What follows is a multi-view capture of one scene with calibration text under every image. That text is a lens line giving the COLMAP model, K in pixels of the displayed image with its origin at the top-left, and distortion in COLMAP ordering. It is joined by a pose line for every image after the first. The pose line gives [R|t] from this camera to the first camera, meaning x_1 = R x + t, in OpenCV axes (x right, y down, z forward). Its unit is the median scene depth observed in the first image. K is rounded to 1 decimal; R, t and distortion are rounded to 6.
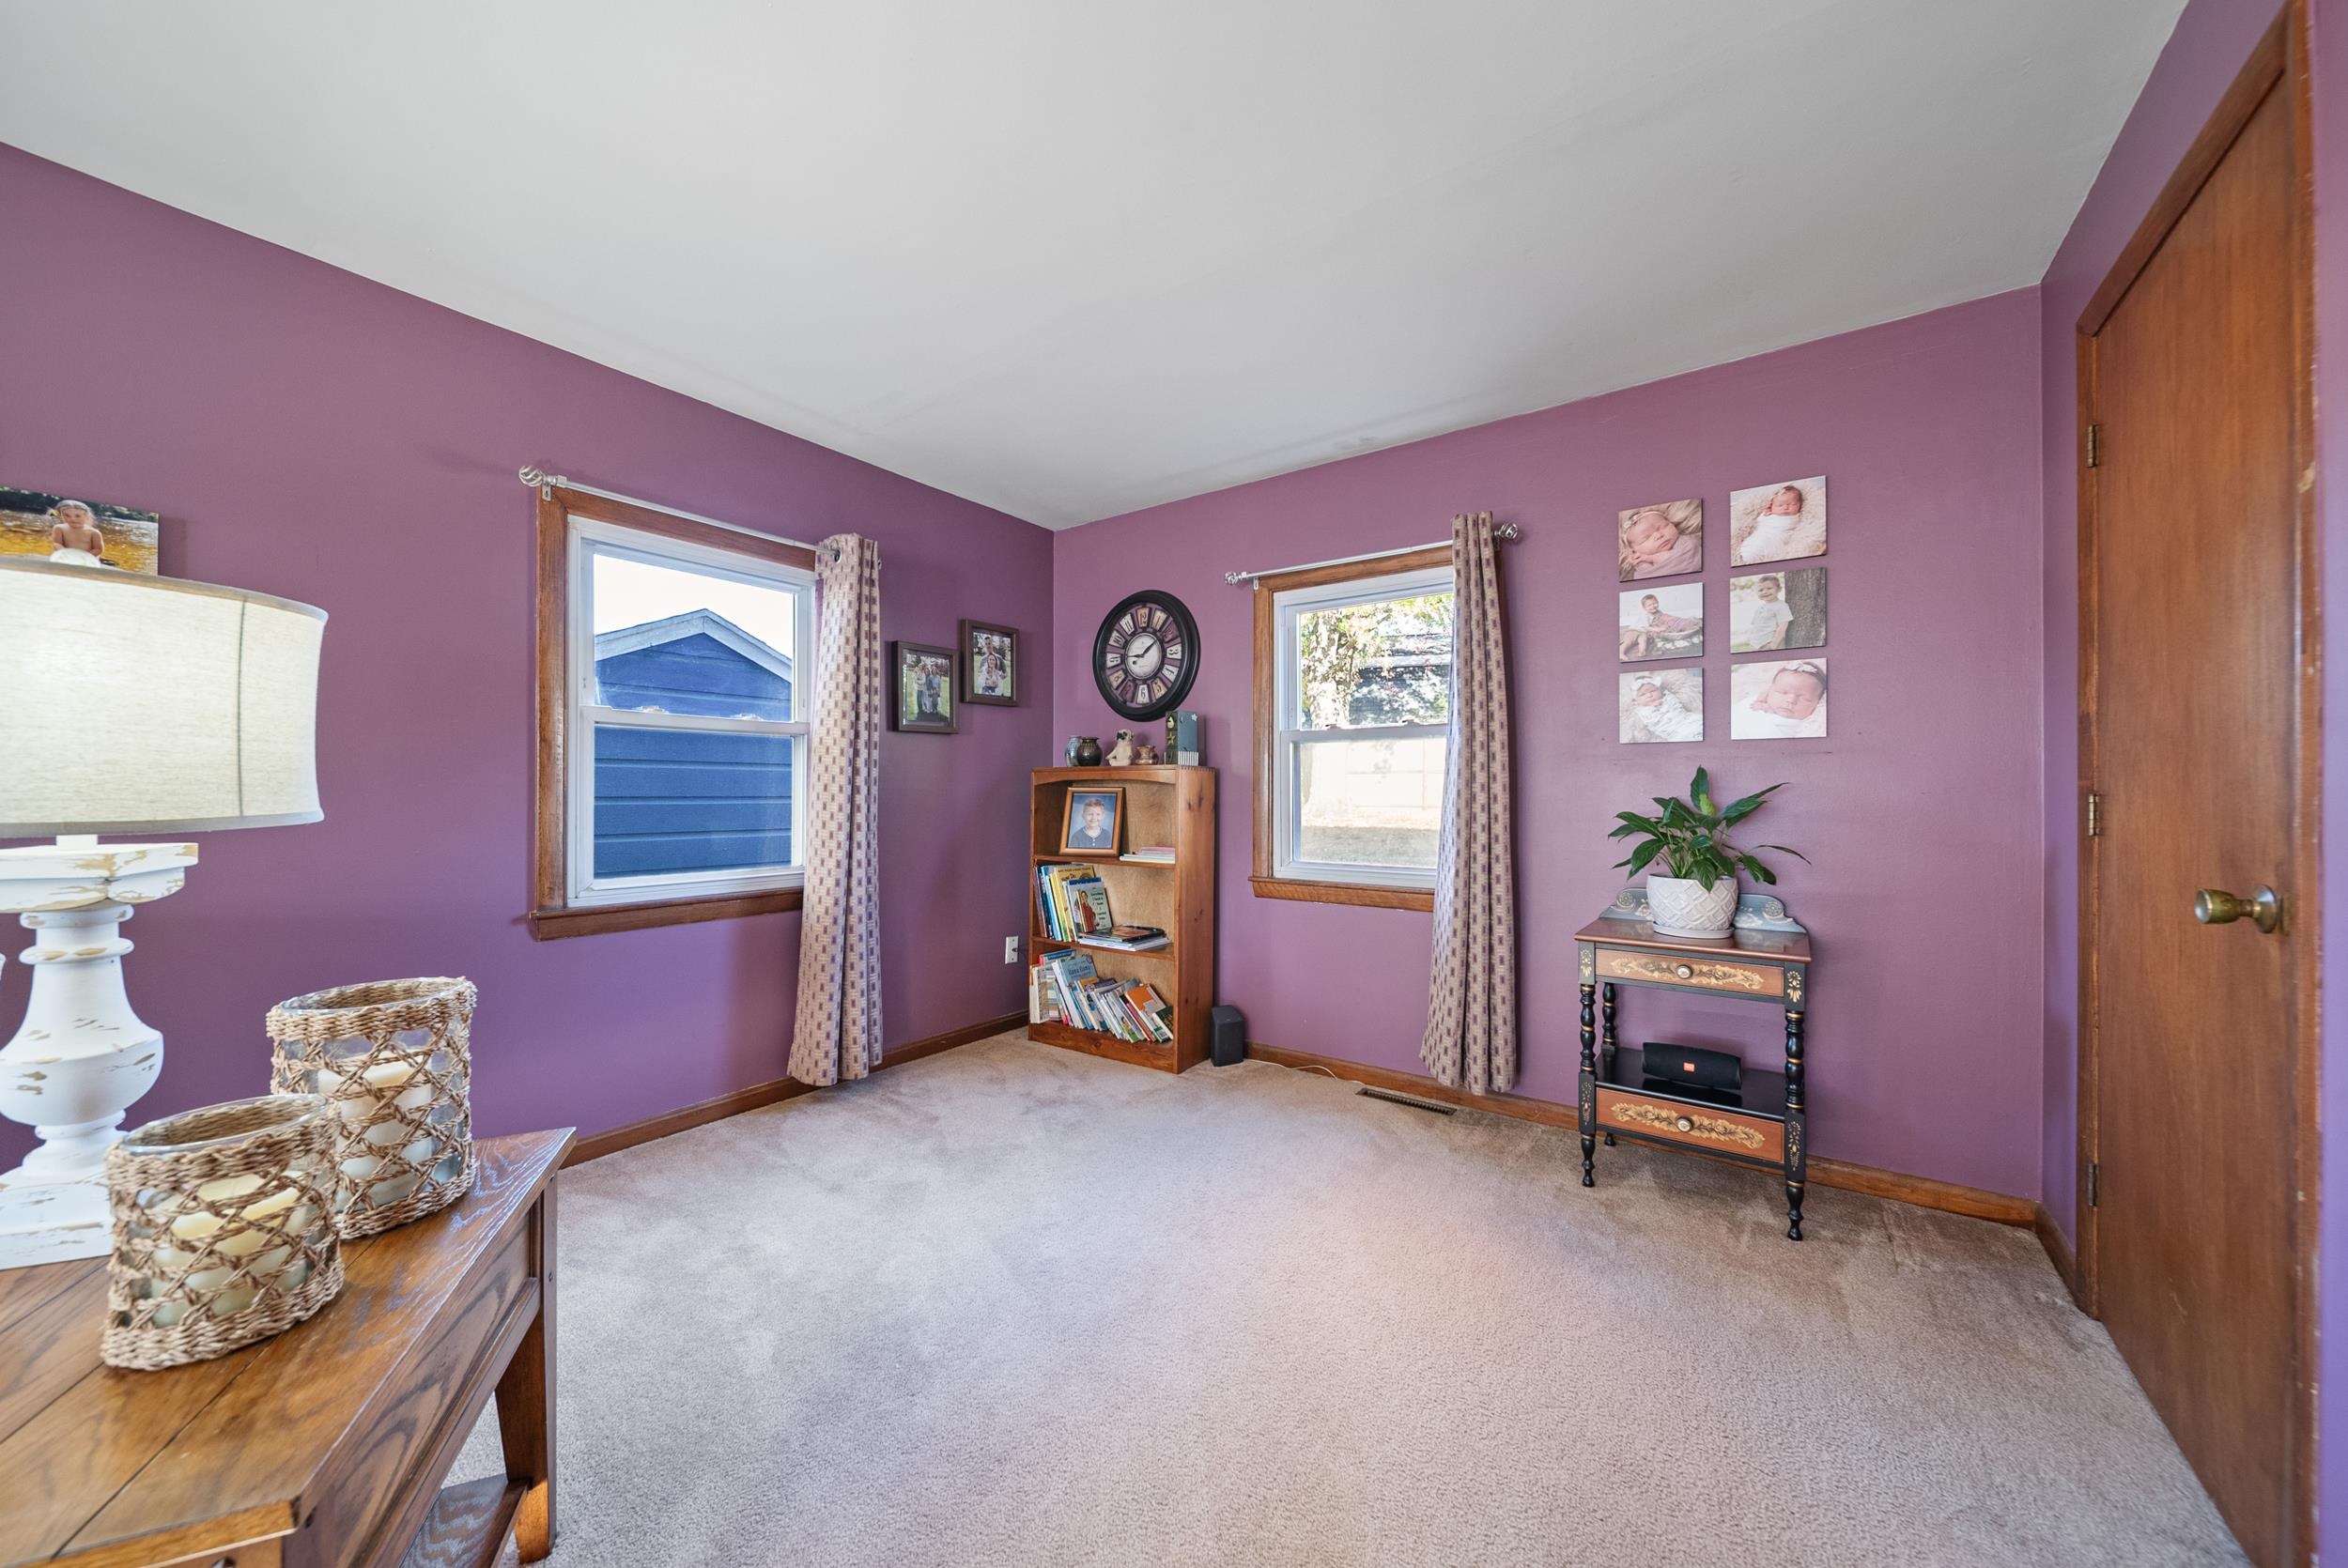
lens RADIAL K [[831.6, 0, 1174.0], [0, 831.6, 784.0], [0, 0, 1]] dist [0.000695, -0.000478]
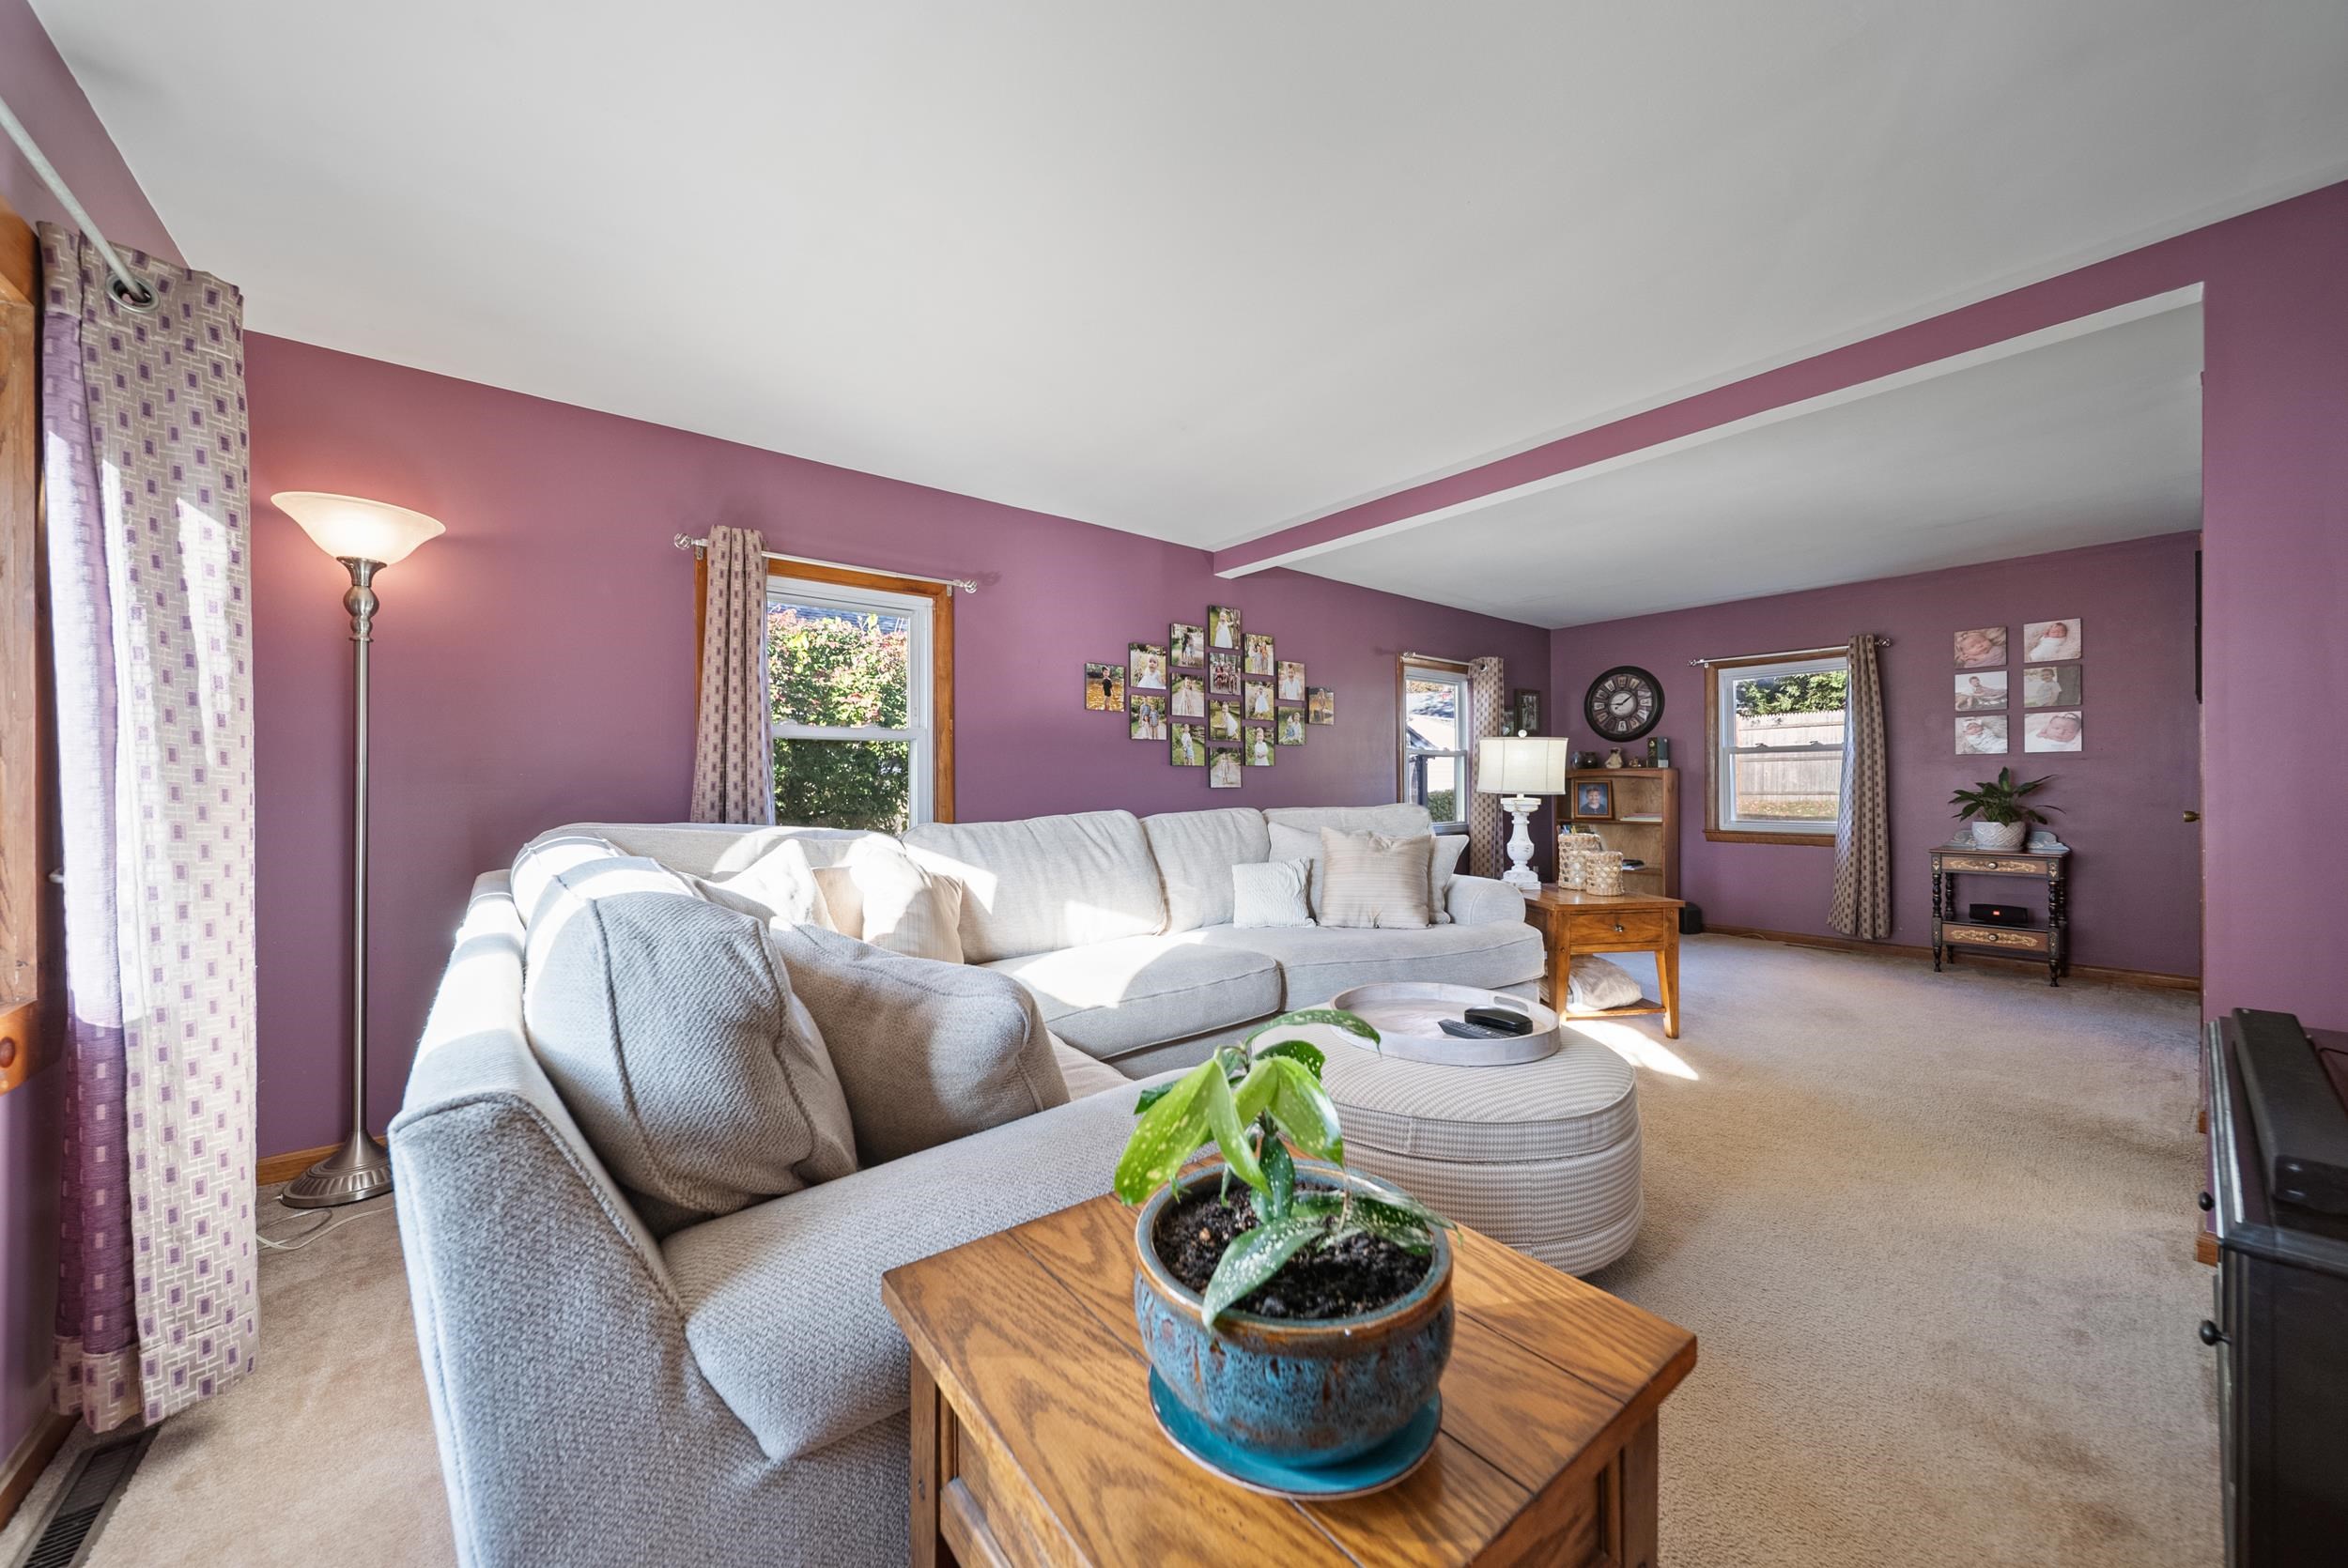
lens RADIAL K [[831.6, 0, 1174.0], [0, 831.6, 784.0], [0, 0, 1]] dist [0.000695, -0.000478]
pose [[0.964067, -0.011572, -0.265406, -0.689938], [0.014511, 0.999853, 0.009116, -0.024532], [0.265261, -0.012639, 0.964094, -1.321904]]
